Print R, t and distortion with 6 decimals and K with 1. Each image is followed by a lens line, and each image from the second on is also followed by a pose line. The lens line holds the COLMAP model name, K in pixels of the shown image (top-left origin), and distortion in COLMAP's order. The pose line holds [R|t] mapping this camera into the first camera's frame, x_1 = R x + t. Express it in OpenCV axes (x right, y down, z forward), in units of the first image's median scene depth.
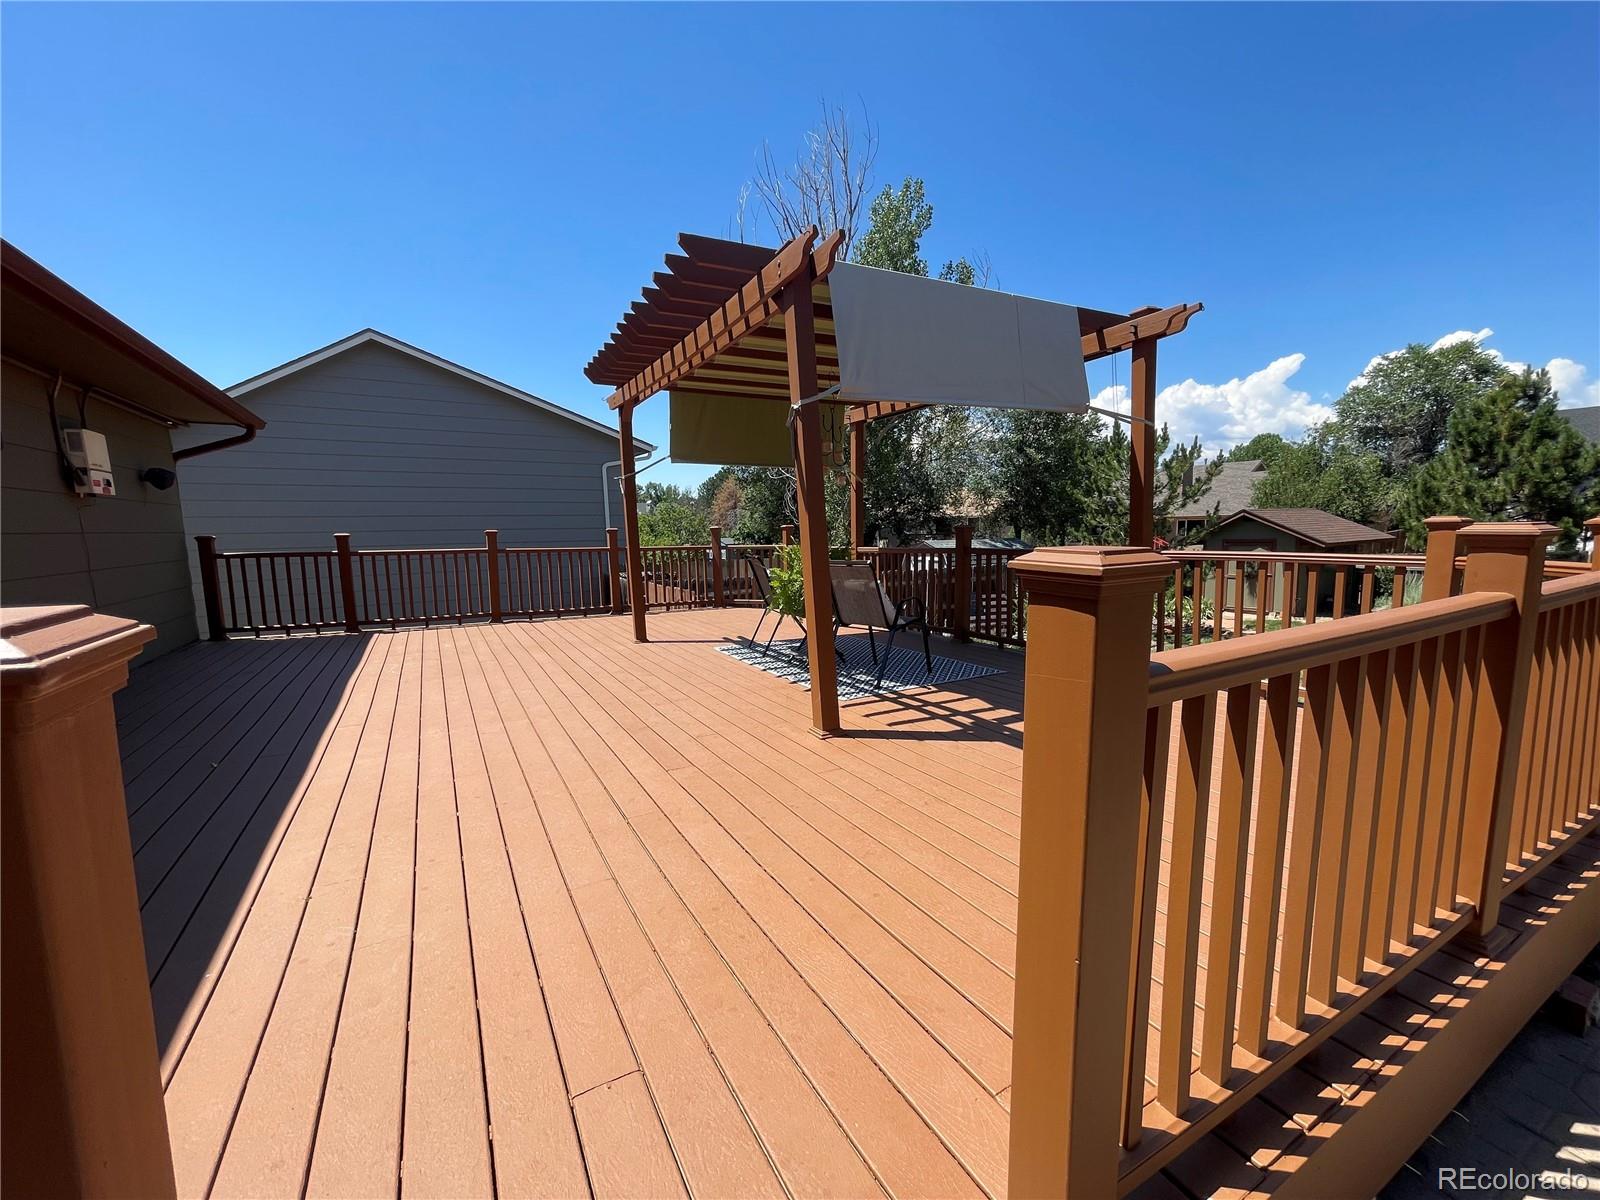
lens RADIAL K [[645.6, 0, 793.4], [0, 645.6, 605.0], [0, 0, 1]] dist [-0.002029, 0.000186]
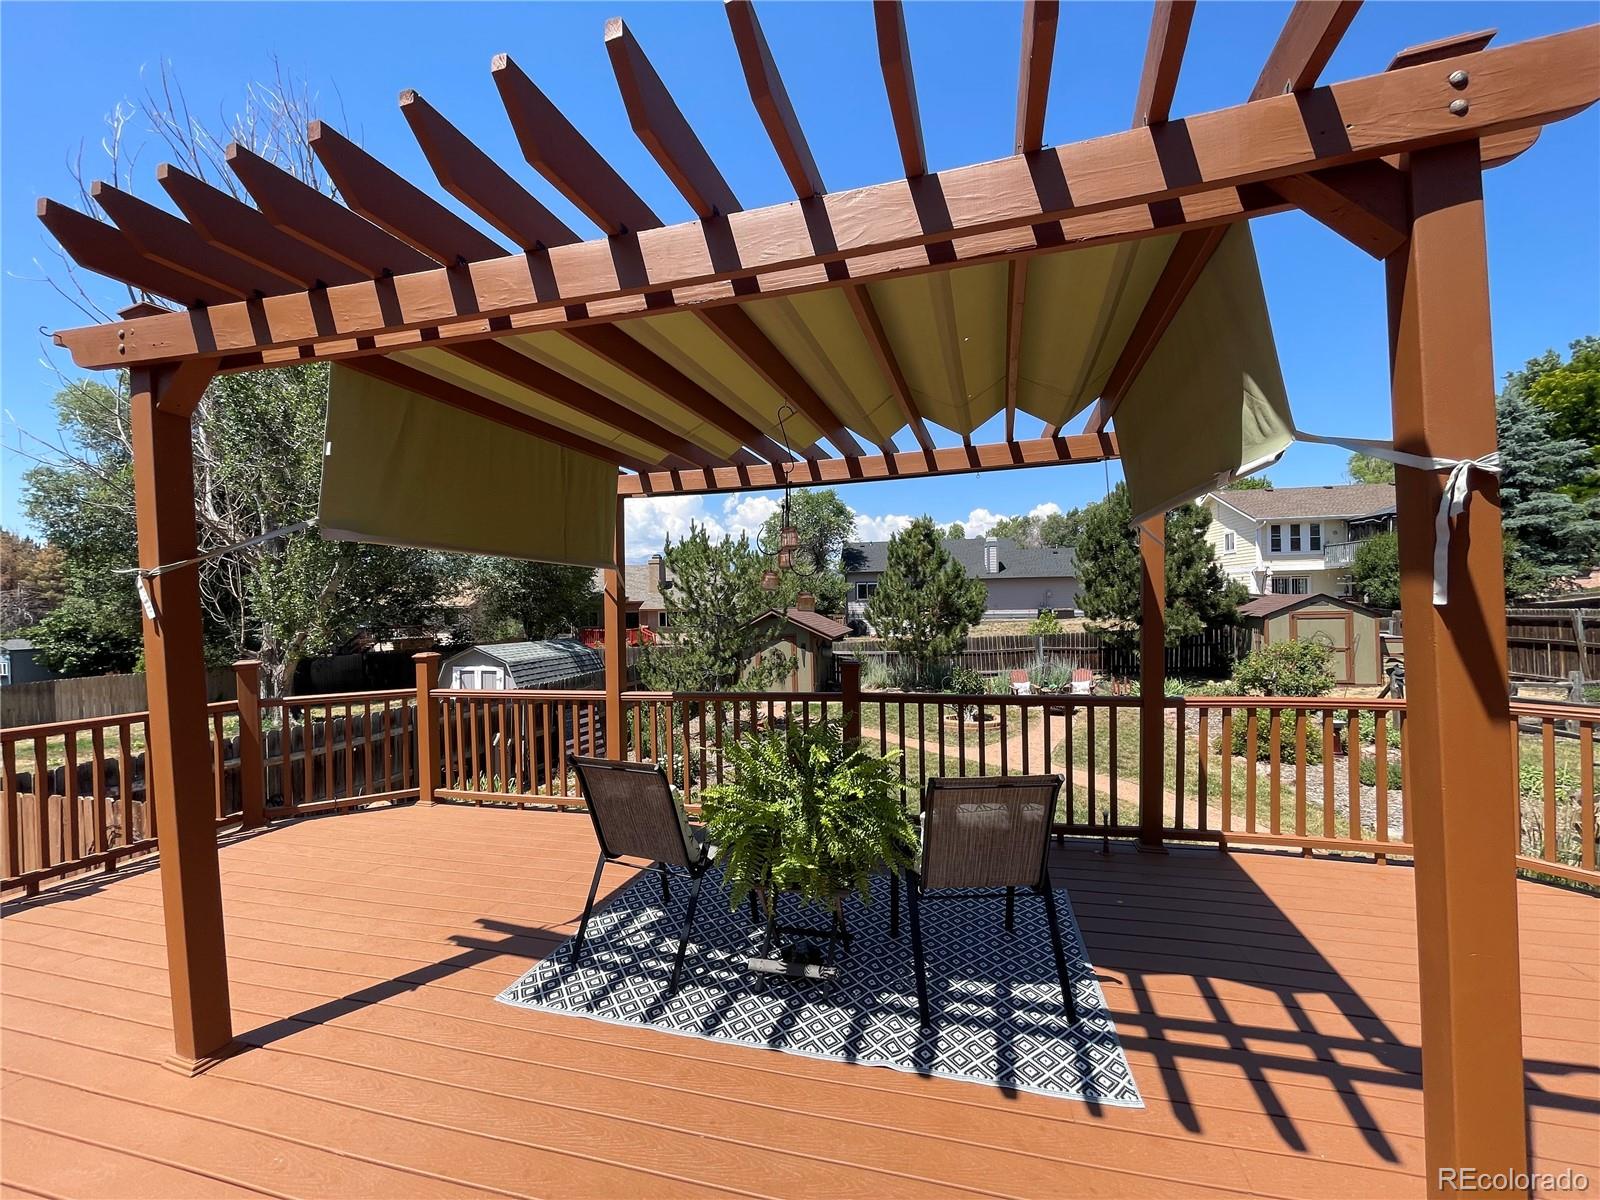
lens RADIAL K [[645.8, 0, 791.0], [0, 645.8, 610.8], [0, 0, 1]] dist [-0.017354, 0.008697]
pose [[0.689987, 0.000779, 0.723822, -0.128345], [0.089368, 0.992256, -0.086258, -0.054850], [-0.718284, 0.124204, 0.684574, 0.249283]]
